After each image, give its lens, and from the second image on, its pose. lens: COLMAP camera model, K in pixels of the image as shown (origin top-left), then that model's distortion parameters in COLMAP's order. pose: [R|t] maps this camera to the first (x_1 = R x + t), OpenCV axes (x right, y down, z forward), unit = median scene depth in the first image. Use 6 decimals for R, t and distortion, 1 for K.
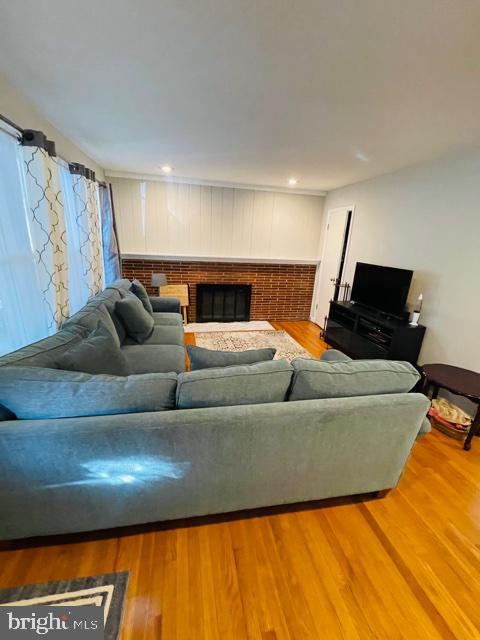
lens RADIAL K [[256.4, 0, 237.5], [0, 256.4, 319.2], [0, 0, 1]] dist [-0.002053, -0.000231]
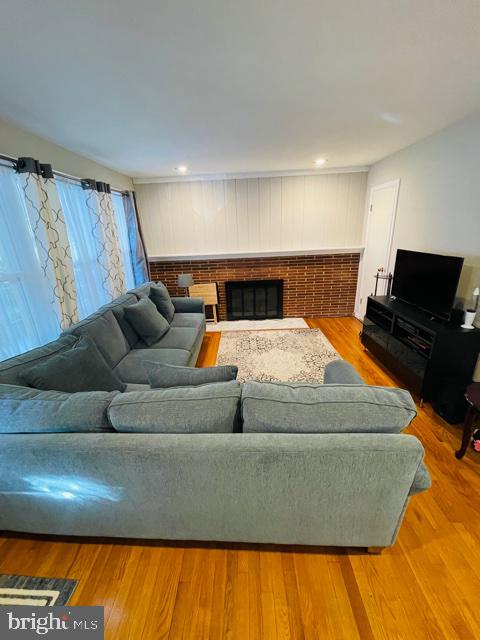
lens RADIAL K [[256.4, 0, 236.3], [0, 256.4, 319.3], [0, 0, 1]] dist [-0.002053, -0.000231]
pose [[0.969397, -0.009771, -0.245304, 0.327172], [0.018493, 0.999275, 0.033275, -0.067526], [0.244801, -0.036793, 0.968875, 0.135877]]
